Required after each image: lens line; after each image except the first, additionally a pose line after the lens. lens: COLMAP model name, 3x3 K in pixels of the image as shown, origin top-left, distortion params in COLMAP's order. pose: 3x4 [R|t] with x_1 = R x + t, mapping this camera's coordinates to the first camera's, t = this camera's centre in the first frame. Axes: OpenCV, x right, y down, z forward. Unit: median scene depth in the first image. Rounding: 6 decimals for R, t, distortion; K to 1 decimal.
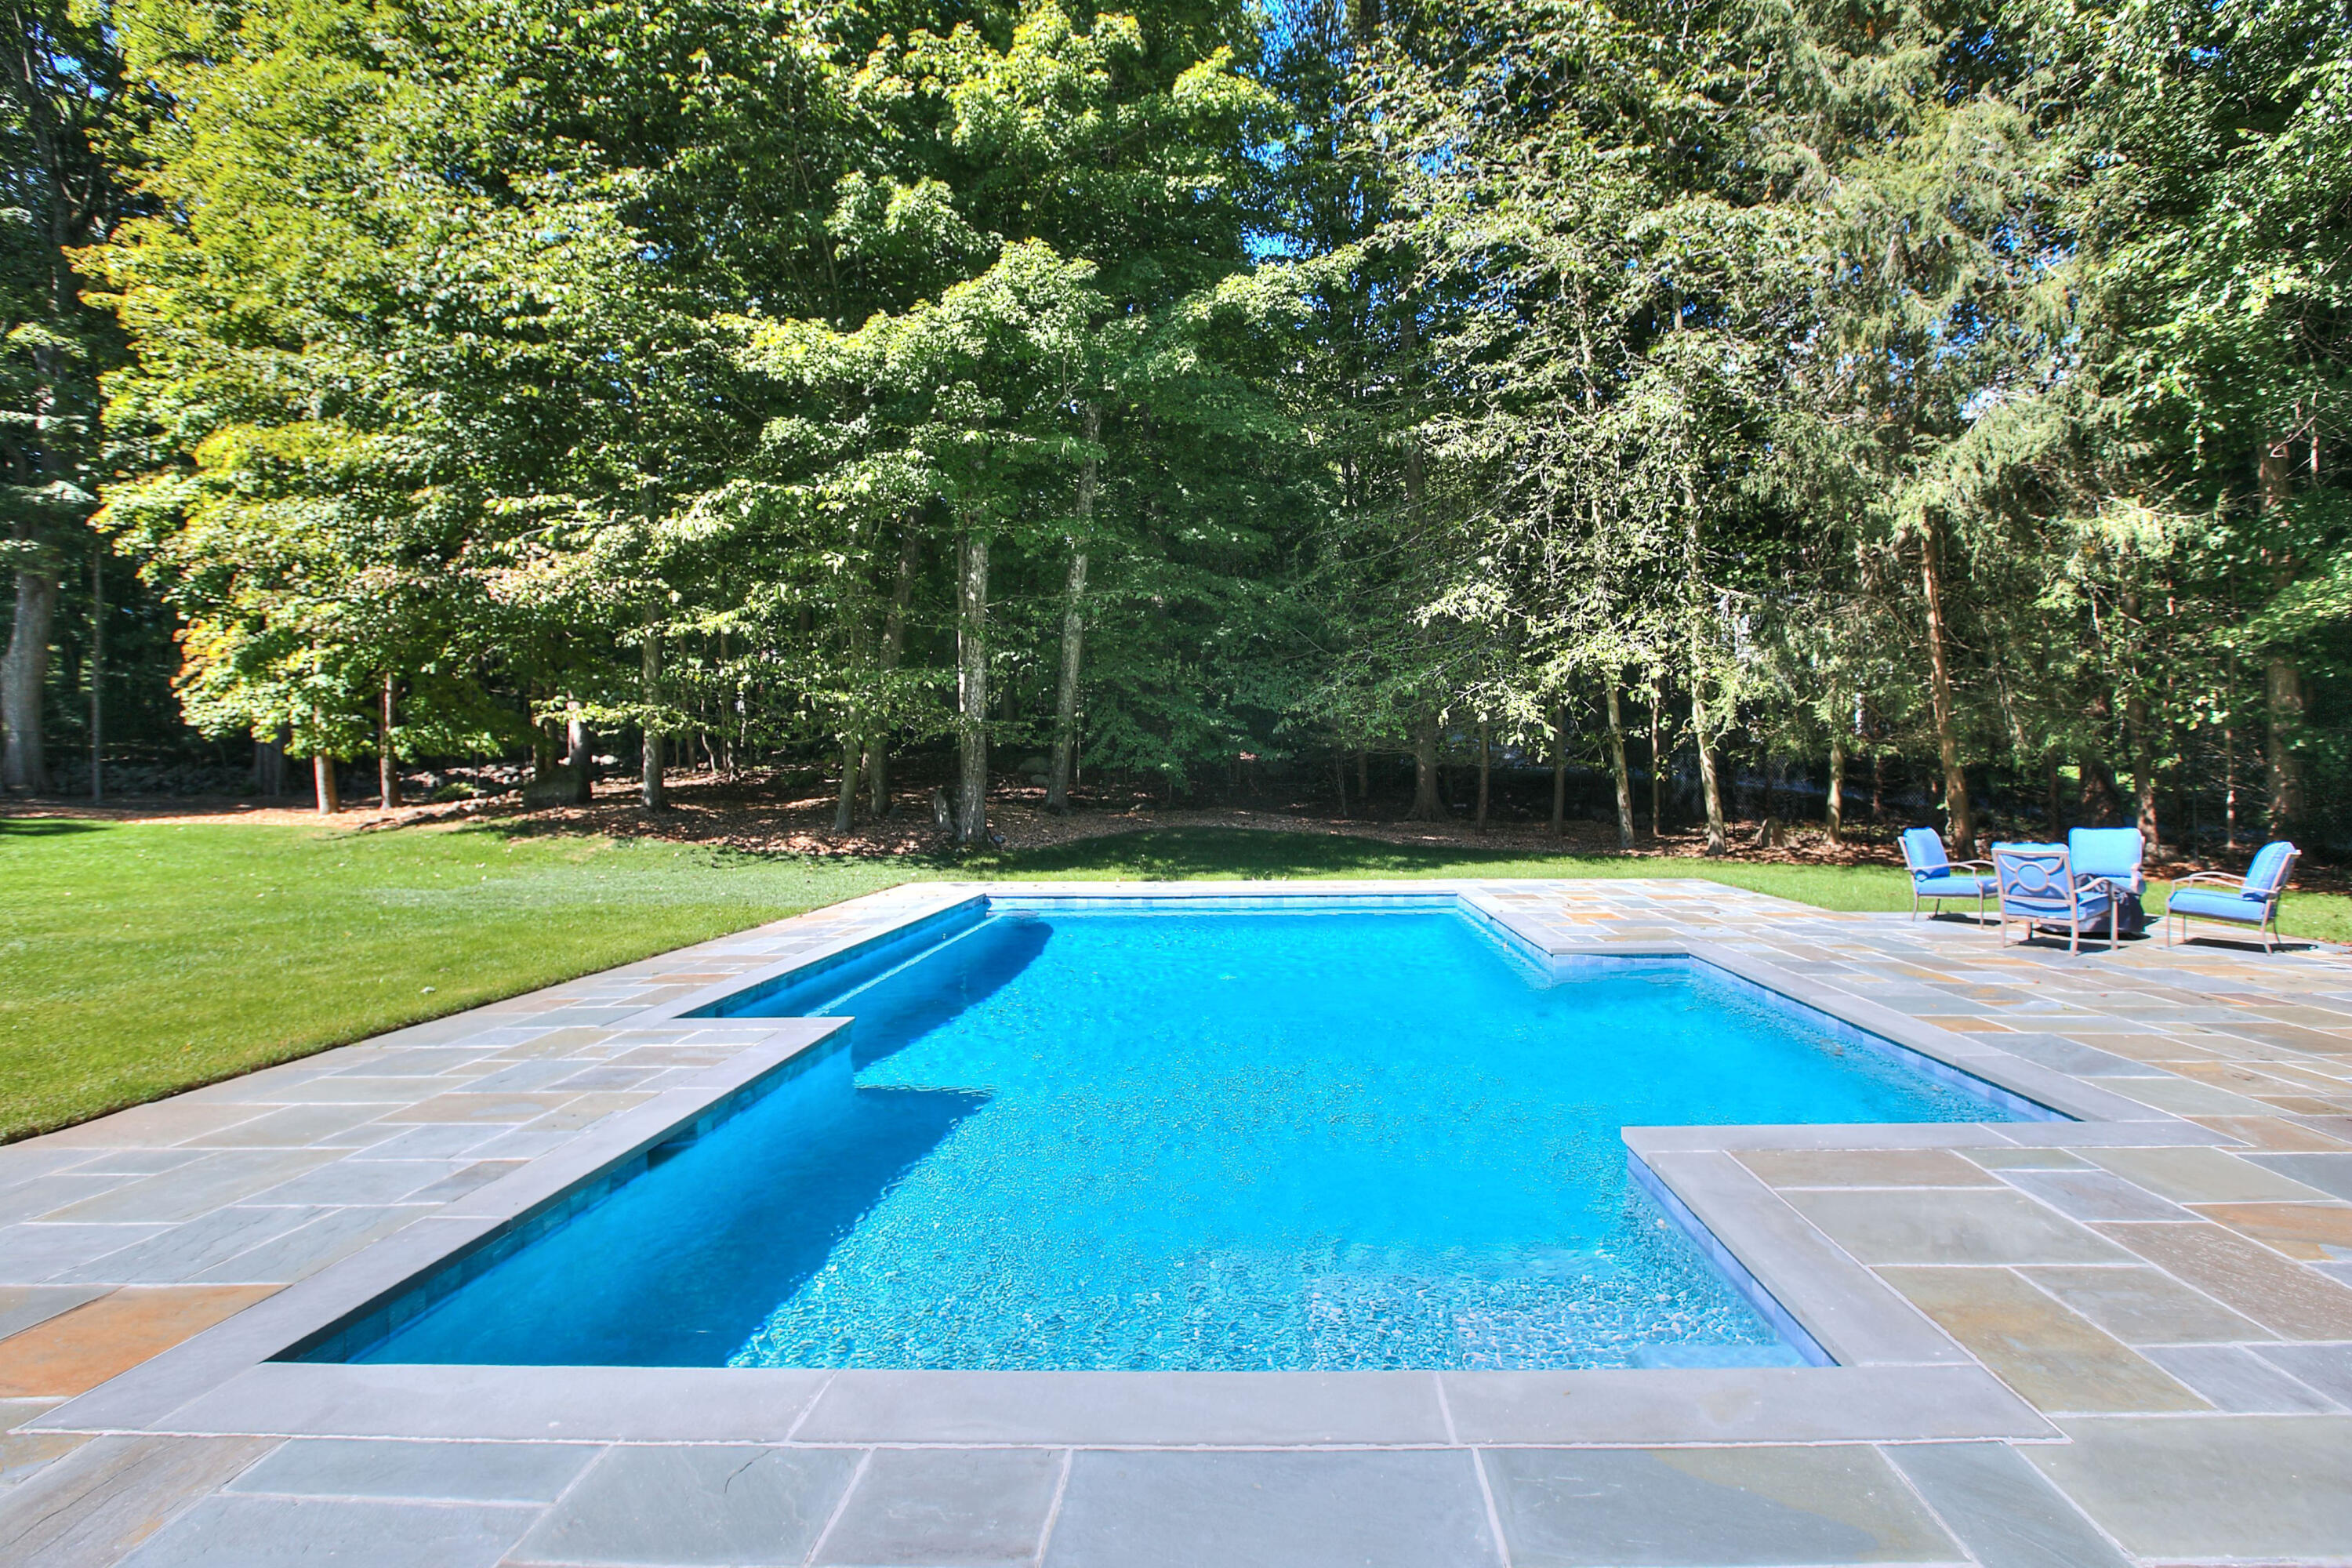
lens RADIAL K [[1079.3, 0, 1176.0], [0, 1079.3, 784.0], [0, 0, 1]] dist [-0.029478, -0.000037]
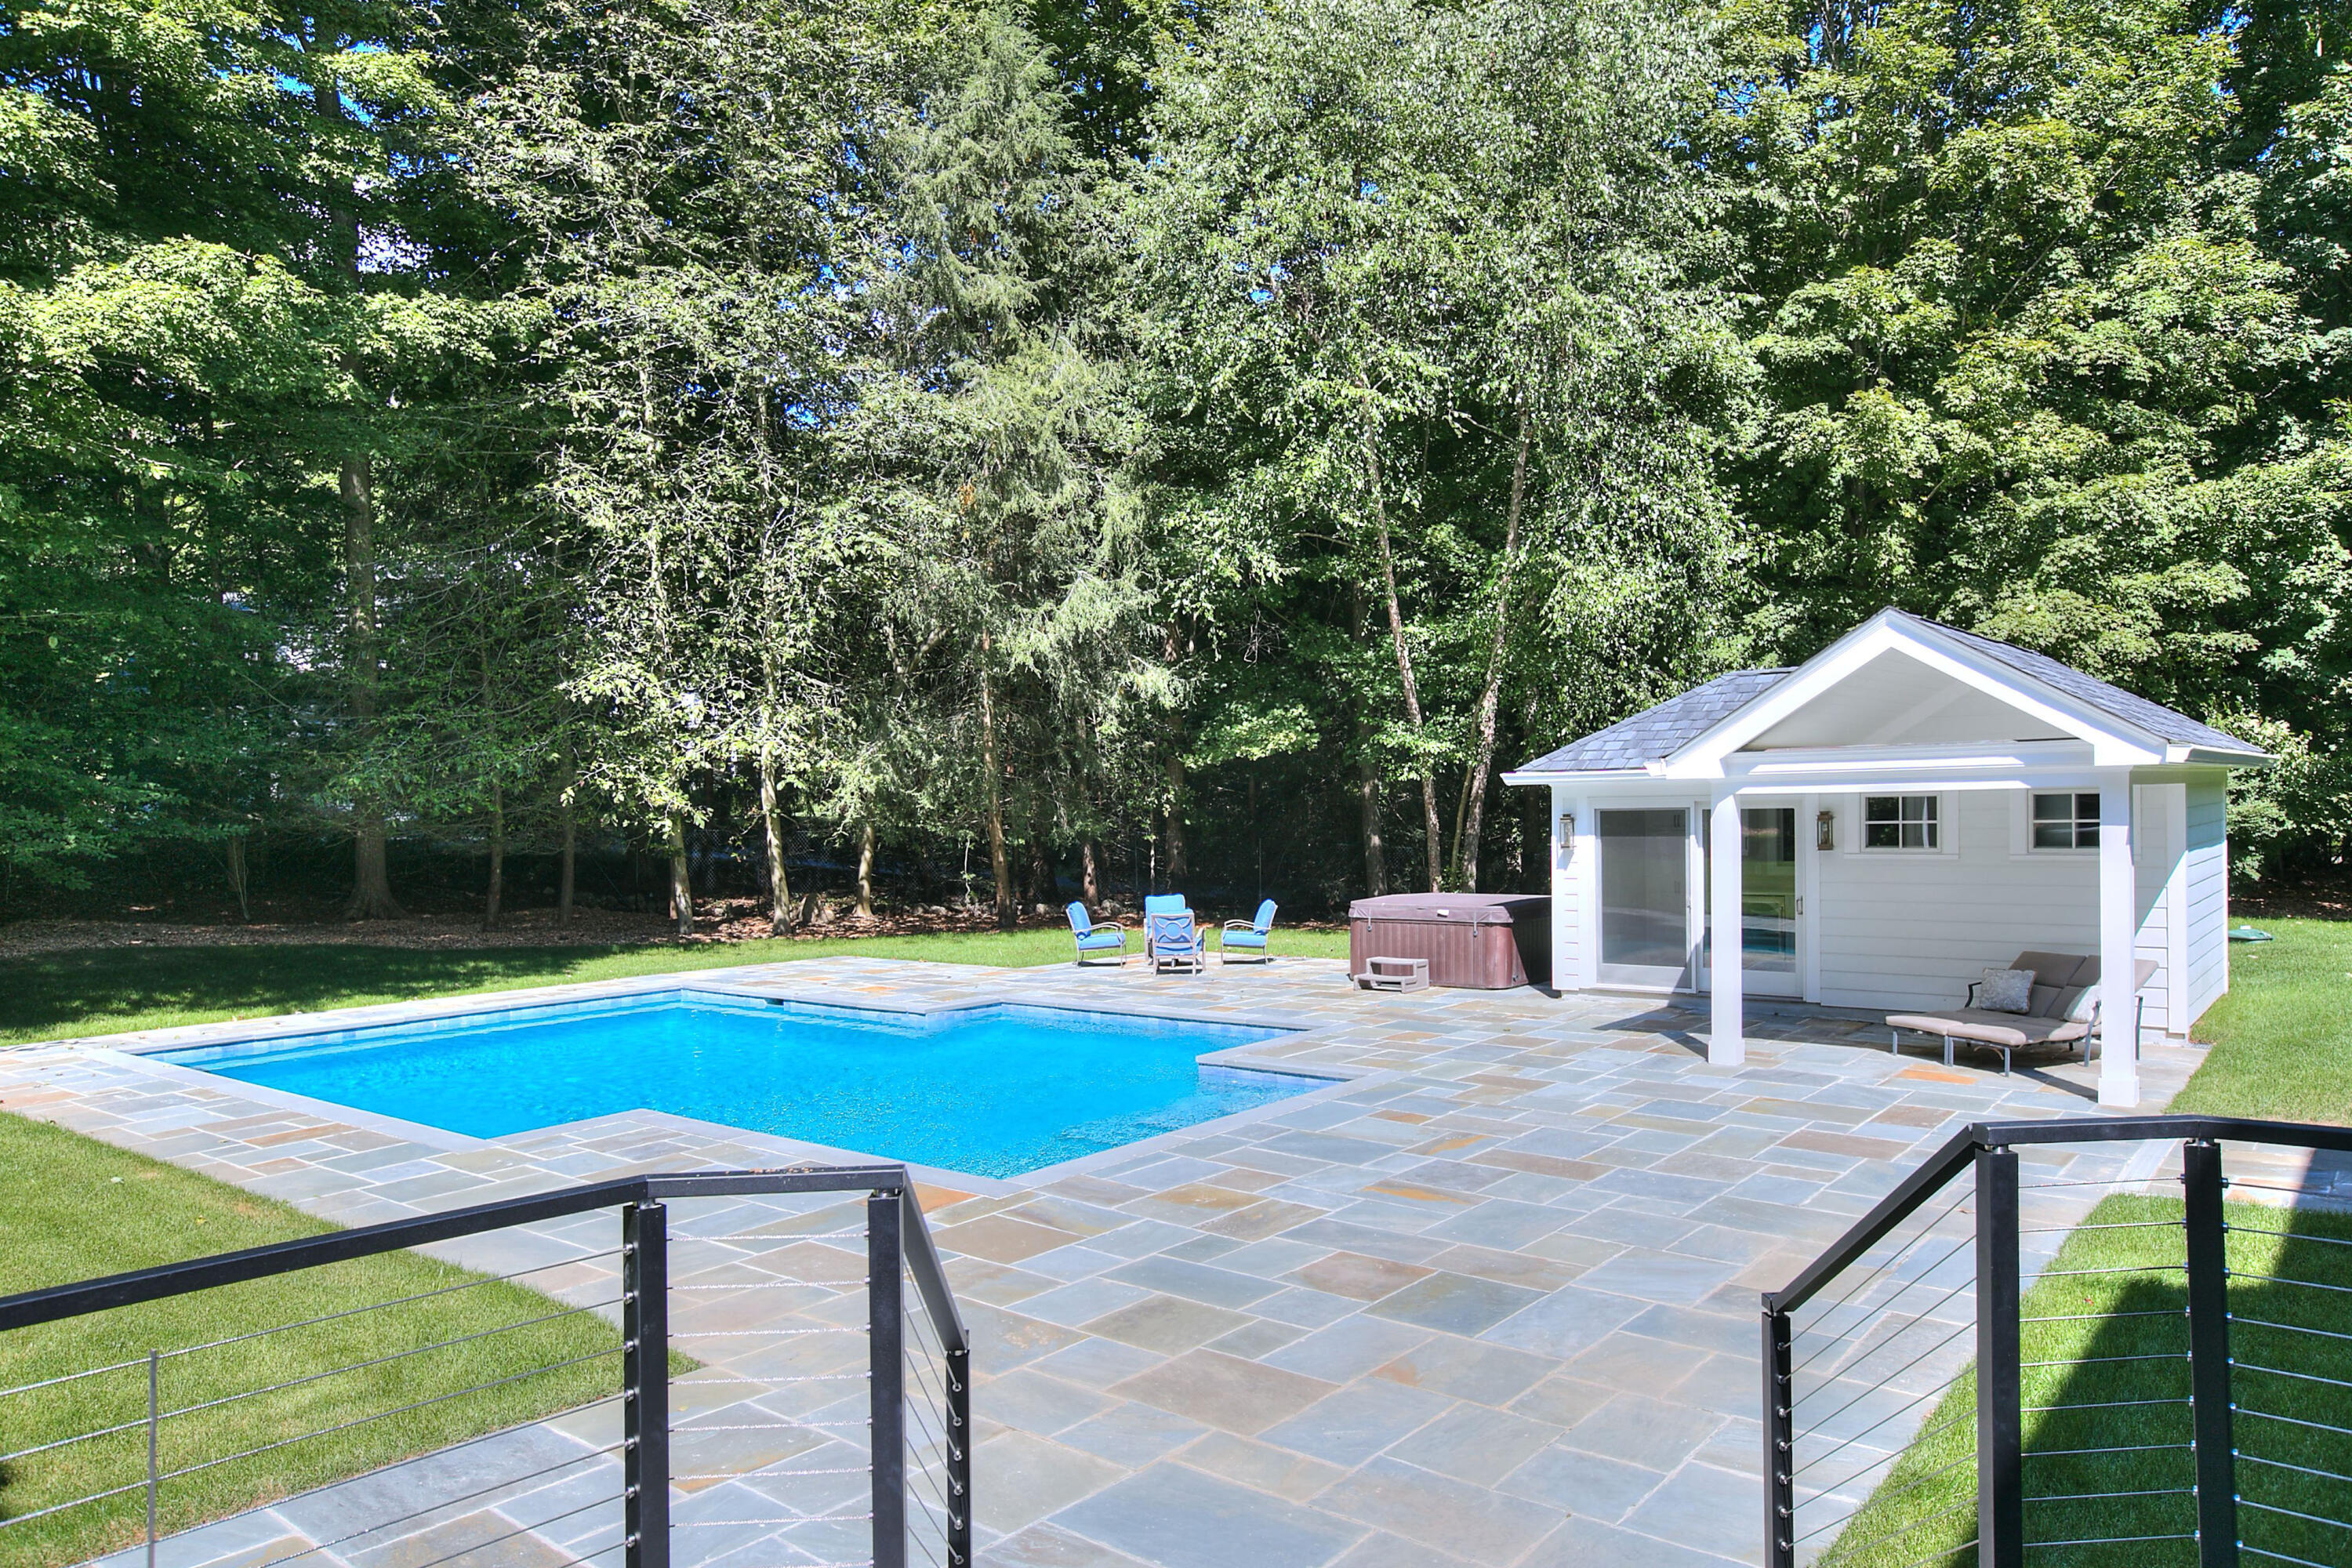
lens RADIAL K [[1570.8, 0, 1176.0], [0, 1570.8, 784.0], [0, 0, 1]] dist [0.002937, 0.000518]
pose [[0.630261, 0.004609, 0.776370, -0.632980], [0.022751, 0.999443, -0.024402, -0.046344], [-0.776050, 0.033043, 0.629805, -0.315062]]
